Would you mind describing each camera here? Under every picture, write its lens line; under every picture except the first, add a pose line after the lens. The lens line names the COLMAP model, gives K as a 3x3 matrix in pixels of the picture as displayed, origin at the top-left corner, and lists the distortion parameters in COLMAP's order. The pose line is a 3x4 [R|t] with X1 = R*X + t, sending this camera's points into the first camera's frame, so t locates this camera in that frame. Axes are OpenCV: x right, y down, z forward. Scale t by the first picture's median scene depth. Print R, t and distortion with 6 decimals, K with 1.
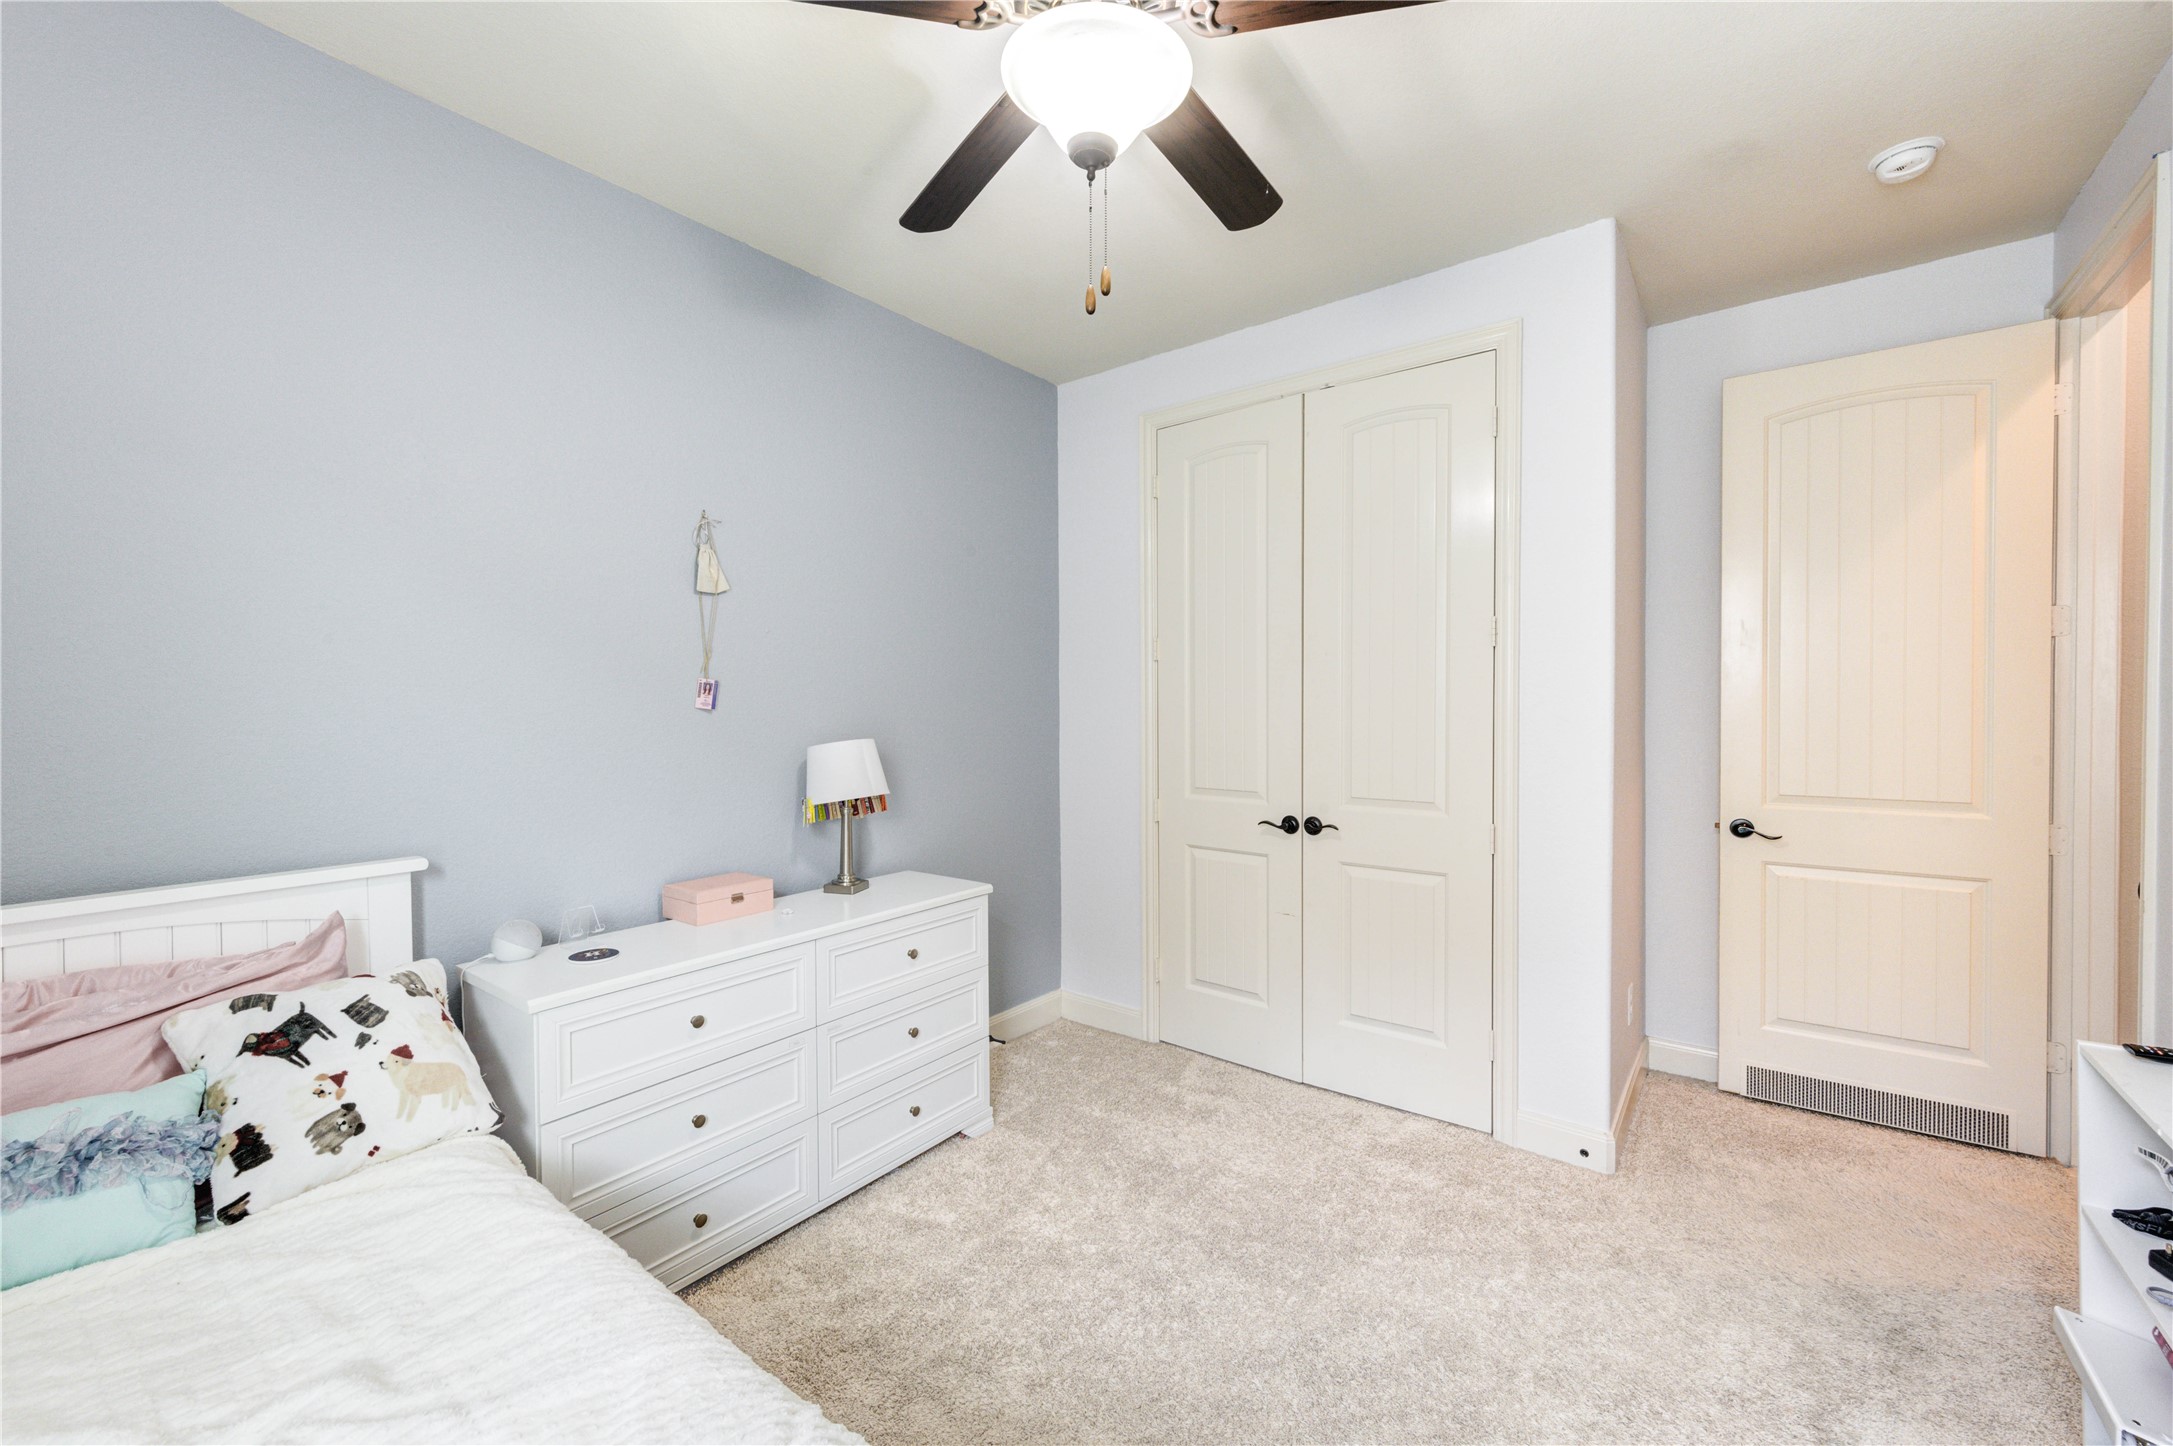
lens RADIAL K [[863.2, 0, 1075.3], [0, 863.2, 710.1], [0, 0, 1]] dist [0.003669, -0.000609]
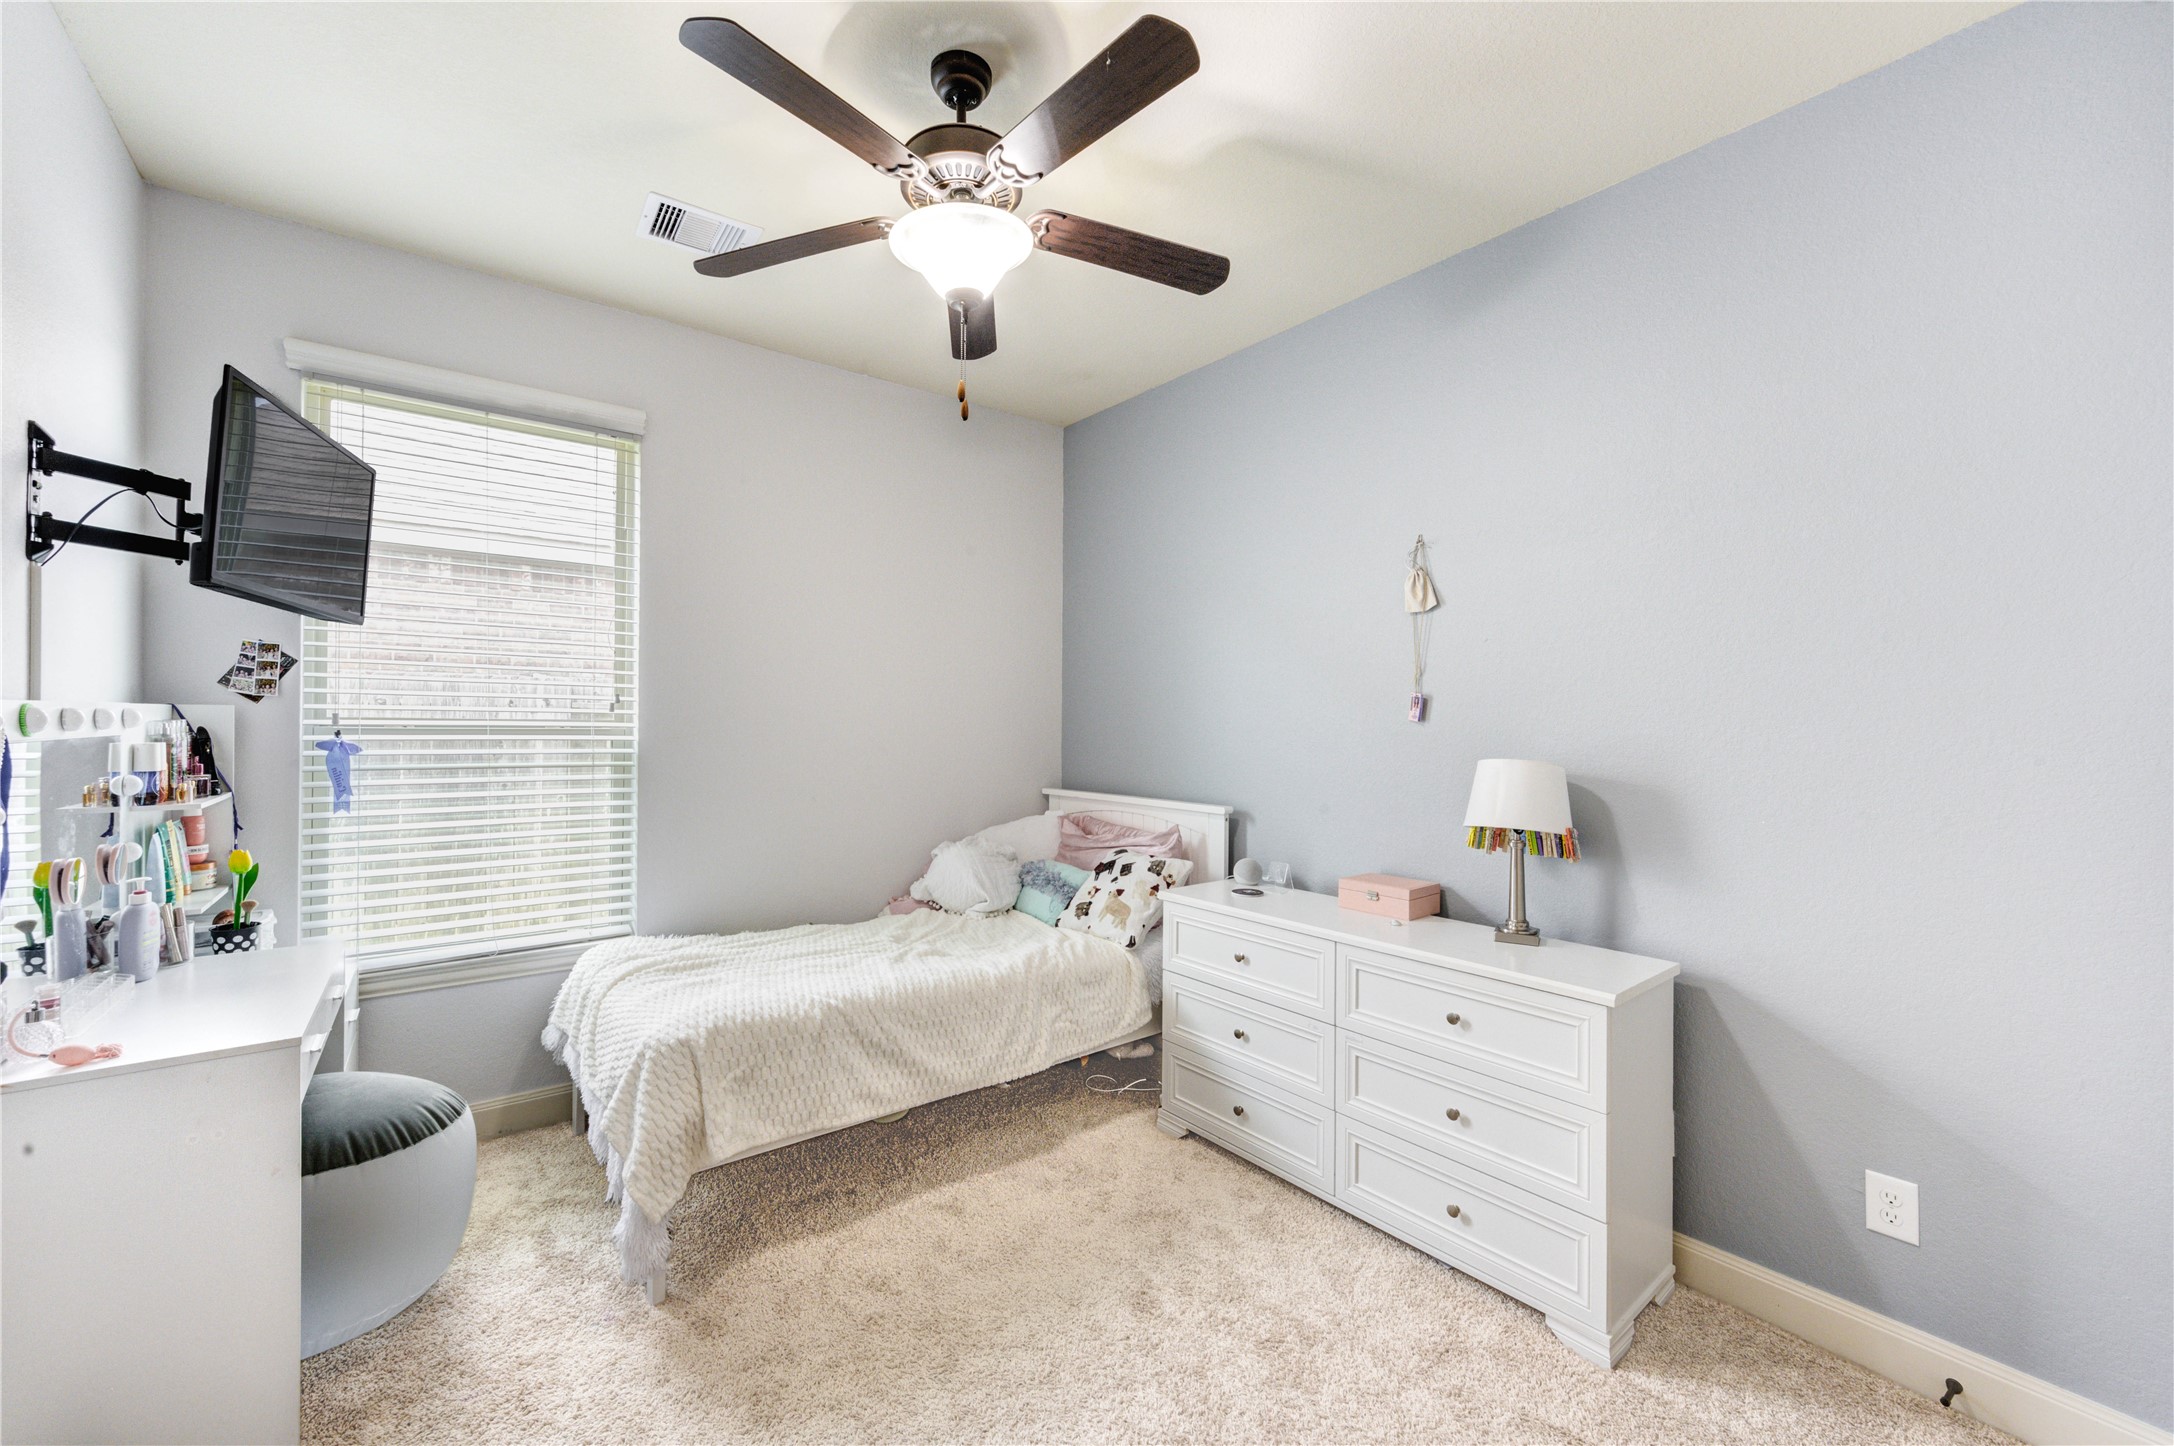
lens RADIAL K [[863.6, 0, 1076.0], [0, 863.6, 720.3], [0, 0, 1]] dist [0.003669, -0.000609]
pose [[-0.247444, 0.001658, -0.968901, 0.754142], [-0.018875, 0.999801, 0.006531, -0.000739], [0.968718, 0.019904, -0.247363, 0.913130]]
